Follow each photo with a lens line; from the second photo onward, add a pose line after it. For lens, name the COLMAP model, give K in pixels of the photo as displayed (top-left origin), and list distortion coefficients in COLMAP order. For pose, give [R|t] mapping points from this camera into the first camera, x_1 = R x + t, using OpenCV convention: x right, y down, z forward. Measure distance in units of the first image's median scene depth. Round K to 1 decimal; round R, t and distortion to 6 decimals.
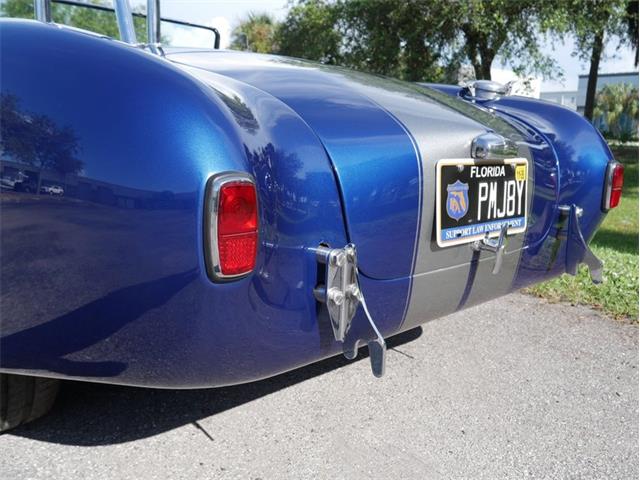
lens RADIAL K [[542.4, 0, 320.0], [0, 542.4, 240.0], [0, 0, 1]] dist [-0.009859, -0.005878]
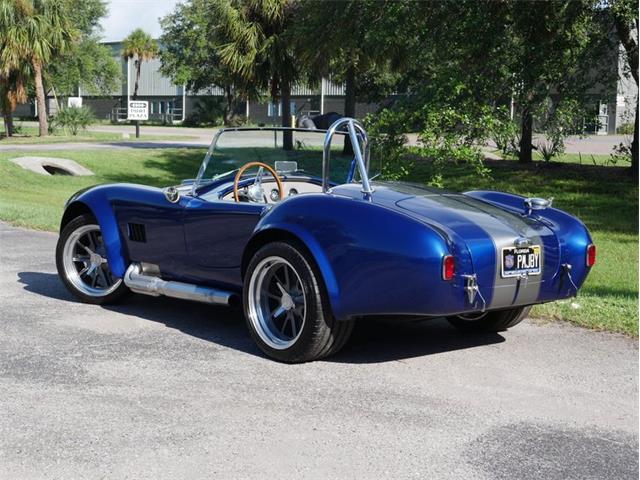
lens RADIAL K [[1122.9, 0, 321.3], [0, 1122.9, 248.3], [0, 0, 1]] dist [0.028364, -0.038112]
pose [[0.999727, 0.009627, -0.021280, -0.580461], [-0.011356, 0.996514, -0.082651, 0.339464], [0.020411, 0.082870, 0.996351, -4.658342]]
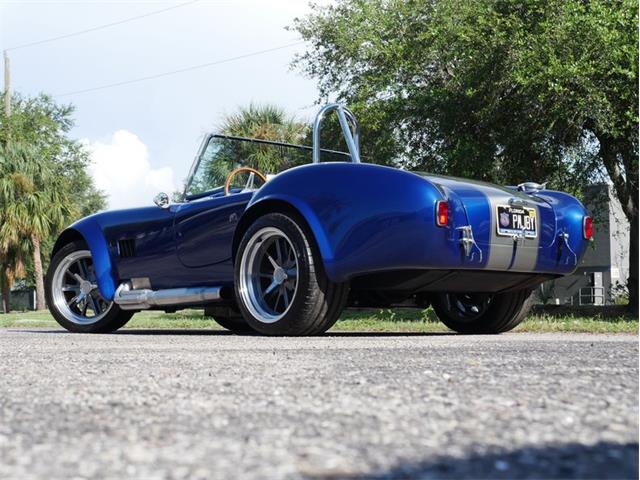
lens RADIAL K [[1122.9, 0, 321.3], [0, 1122.9, 248.3], [0, 0, 1]] dist [0.028364, -0.038112]
pose [[0.999647, -0.018427, -0.019161, -0.555603], [0.012882, 0.966268, -0.257215, 1.466158], [0.023254, 0.256877, 0.966164, -4.348870]]
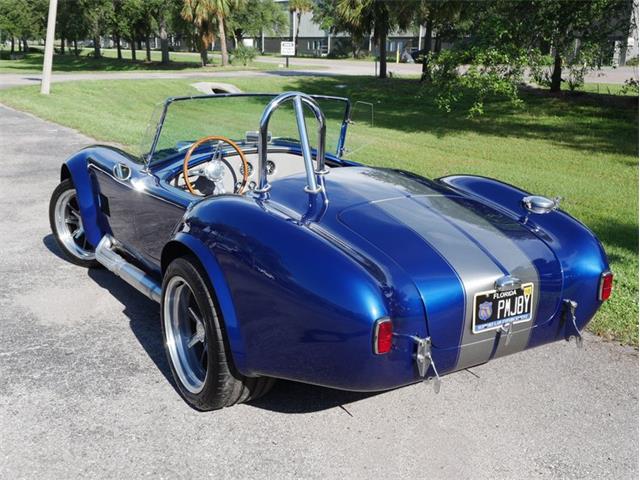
lens RADIAL K [[694.1, 0, 320.0], [0, 694.1, 240.0], [0, 0, 1]] dist [0.010630, -0.014325]
pose [[0.985879, 0.054062, -0.158492, 0.036556], [-0.043125, 0.996497, 0.071653, -0.465253], [0.161810, -0.063807, 0.984757, -1.549967]]
